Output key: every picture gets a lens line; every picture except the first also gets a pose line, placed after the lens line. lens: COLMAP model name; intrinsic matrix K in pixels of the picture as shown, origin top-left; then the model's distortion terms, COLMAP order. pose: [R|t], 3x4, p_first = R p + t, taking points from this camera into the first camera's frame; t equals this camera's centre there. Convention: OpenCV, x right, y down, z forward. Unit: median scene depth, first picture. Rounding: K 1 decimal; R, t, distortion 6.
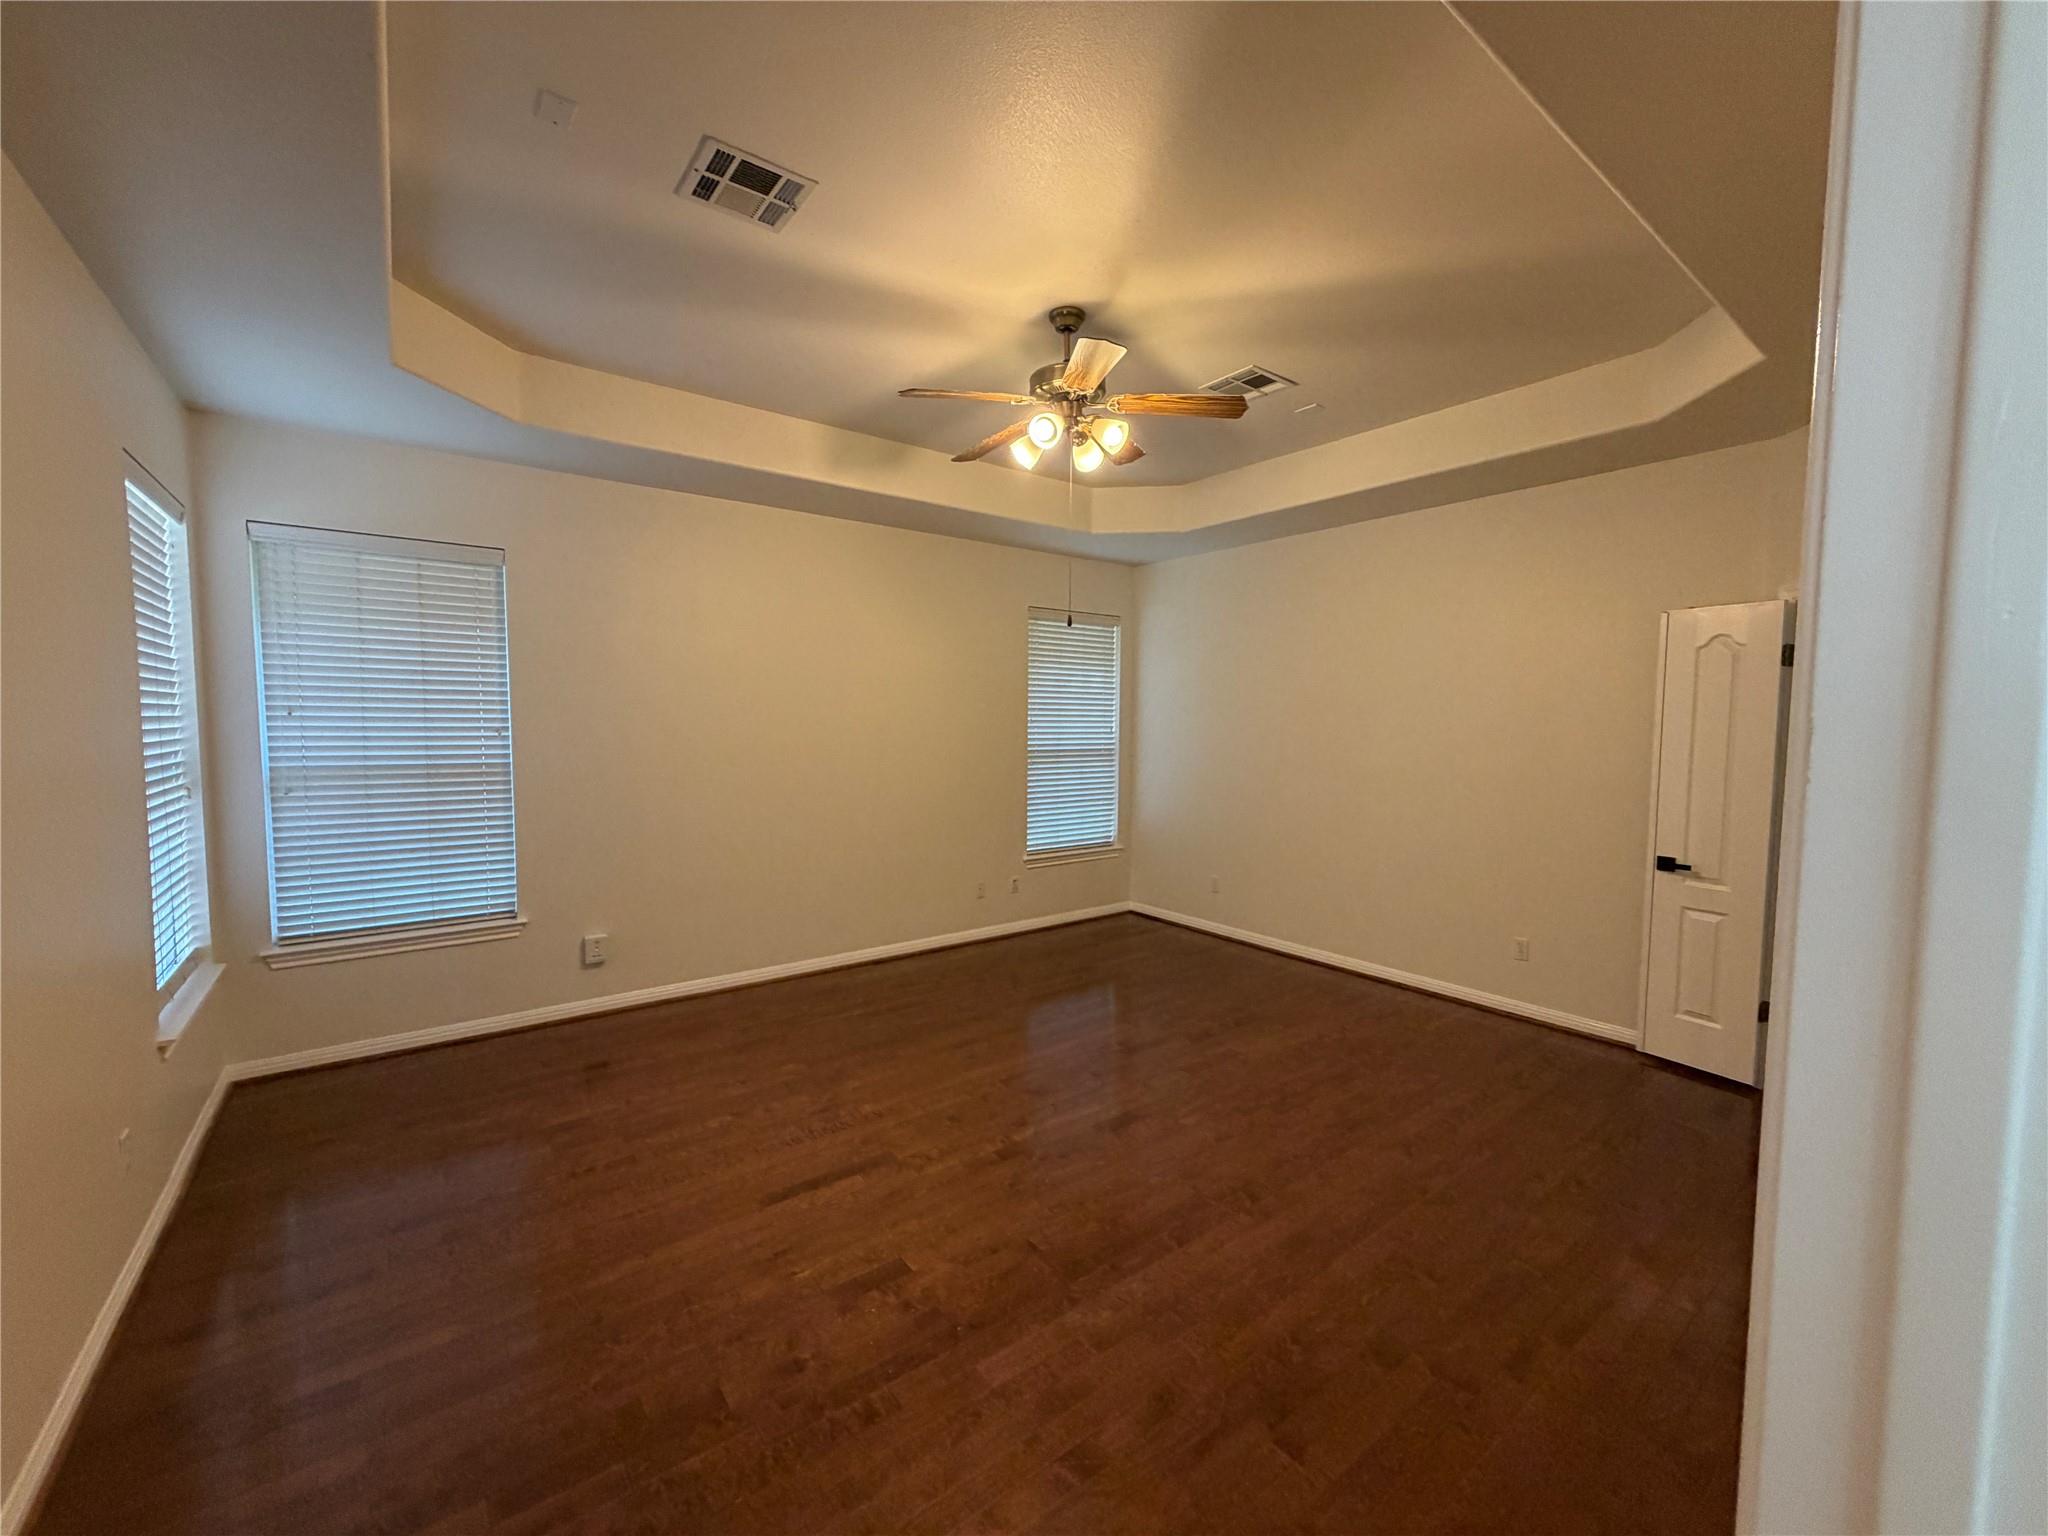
lens RADIAL K [[814.7, 0, 1020.1], [0, 814.7, 771.6], [0, 0, 1]] dist [0.001213, 0.000141]
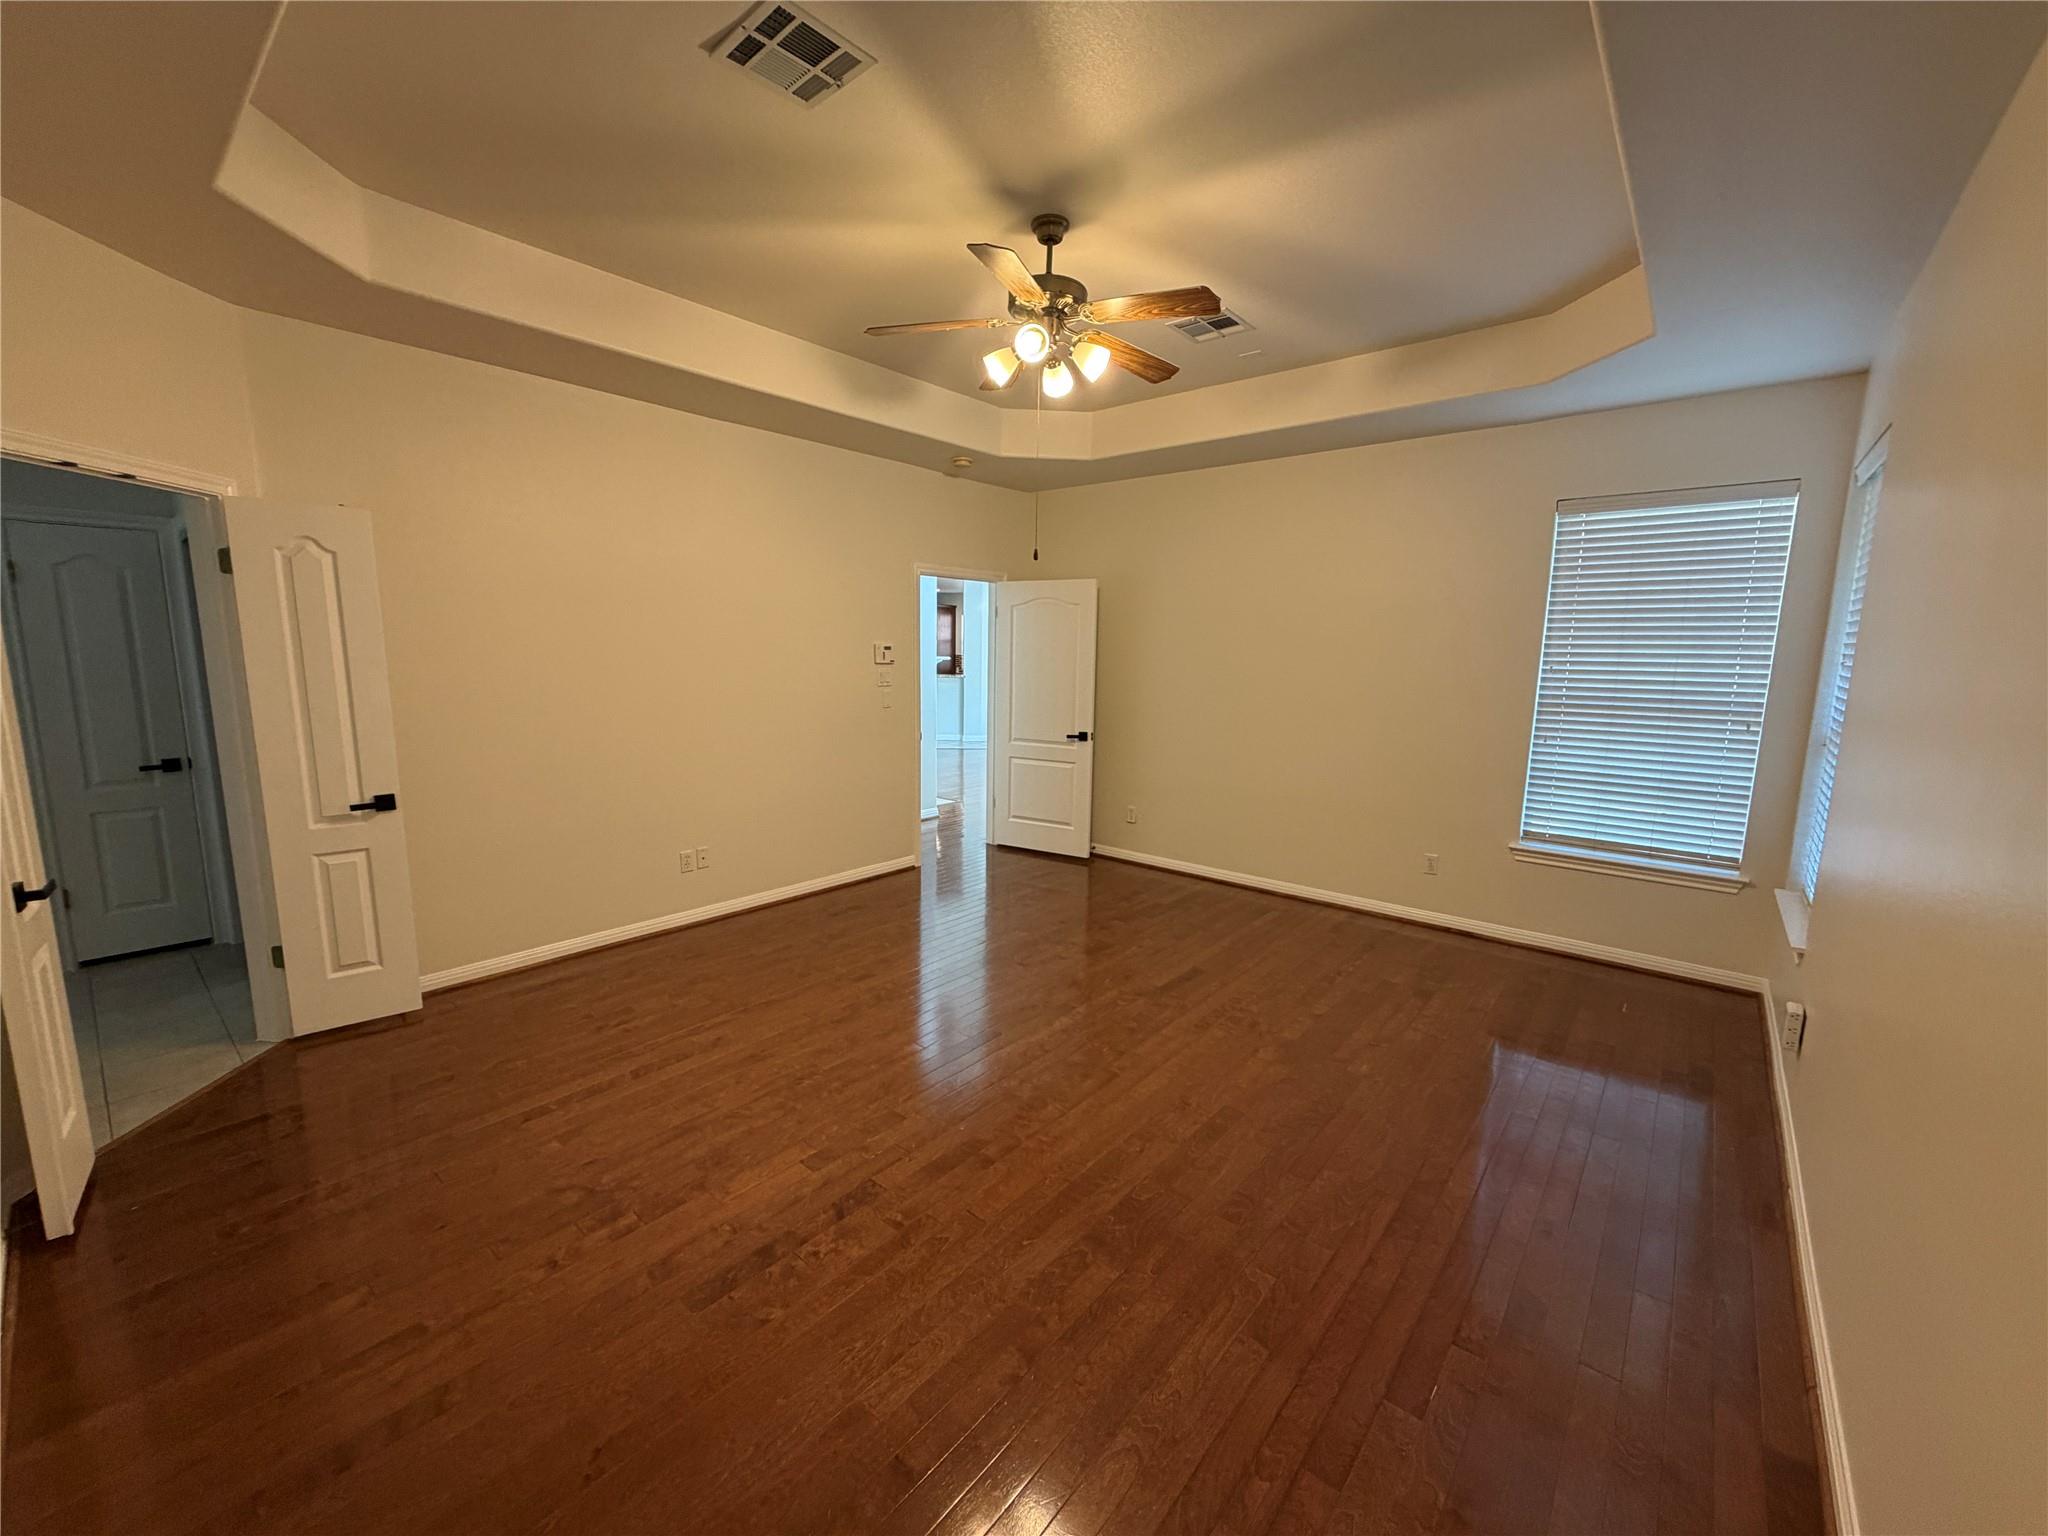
lens RADIAL K [[814.7, 0, 1020.1], [0, 814.7, 771.6], [0, 0, 1]] dist [0.001213, 0.000141]
pose [[-0.976263, 0.013807, -0.216150, 0.303582], [-0.033176, 0.976657, 0.212229, -0.135489], [0.214034, 0.214362, -0.953015, 2.019142]]
